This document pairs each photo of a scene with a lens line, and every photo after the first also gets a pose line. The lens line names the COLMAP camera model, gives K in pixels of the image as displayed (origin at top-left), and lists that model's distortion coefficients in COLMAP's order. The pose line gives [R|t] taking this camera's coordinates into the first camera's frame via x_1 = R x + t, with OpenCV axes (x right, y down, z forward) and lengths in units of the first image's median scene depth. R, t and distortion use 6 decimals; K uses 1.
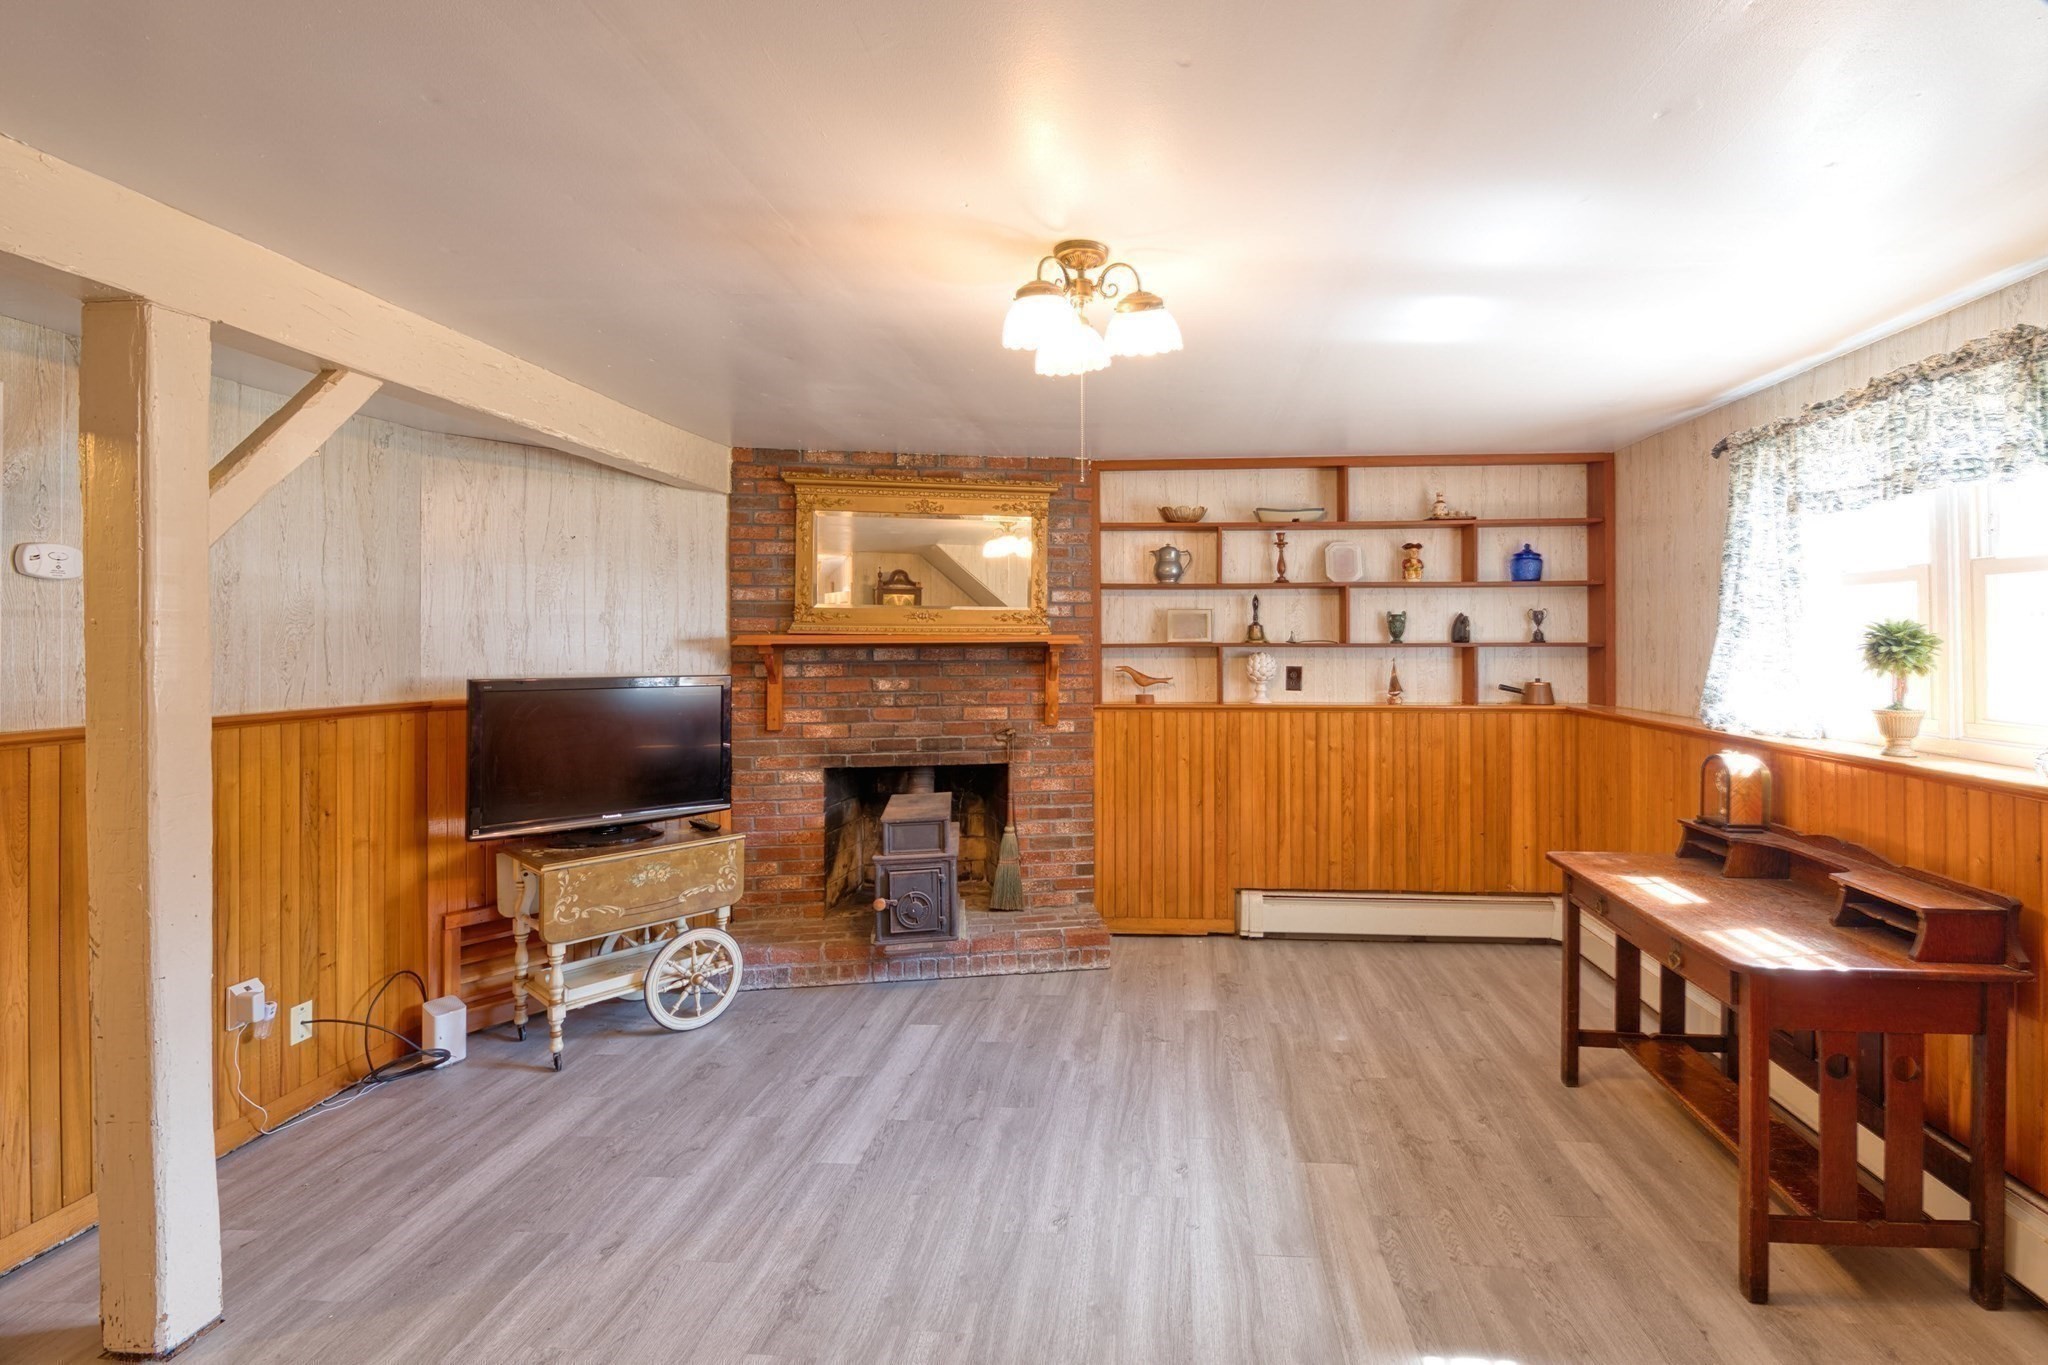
lens RADIAL K [[917.9, 0, 1073.1], [0, 917.9, 634.4], [0, 0, 1]] dist [0.000623, -0.002333]
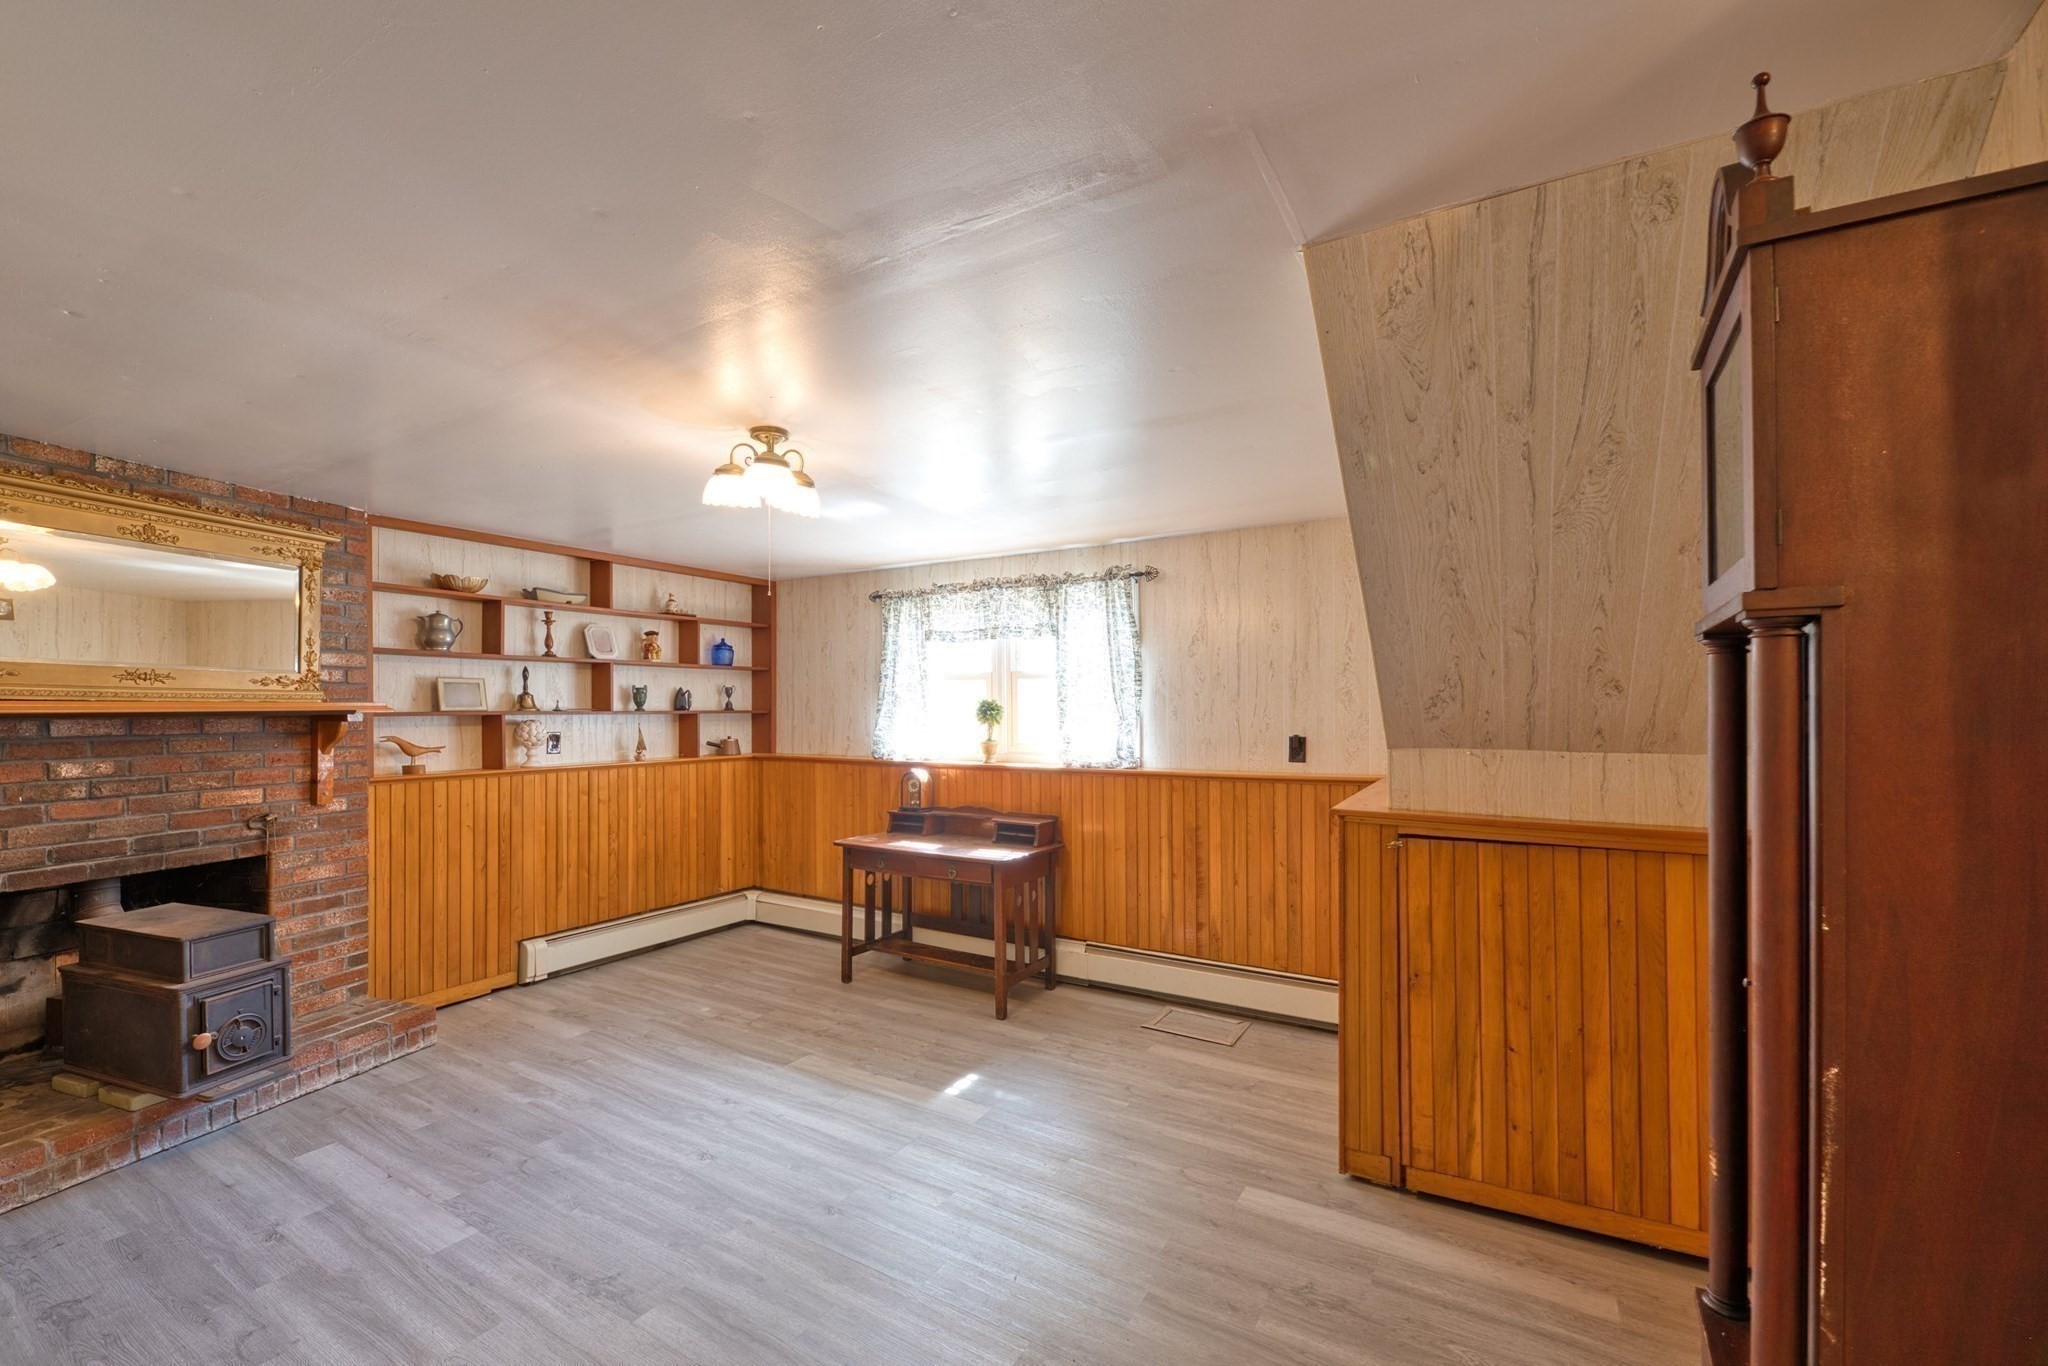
lens RADIAL K [[845.3, 0, 1026.1], [0, 845.3, 699.0], [0, 0, 1]] dist [-0.003231, -0.001098]
pose [[0.449544, 0.010604, 0.893195, -0.455406], [-0.004664, 0.999944, -0.009523, 0.001855], [-0.893246, 0.000115, 0.449568, 0.031472]]
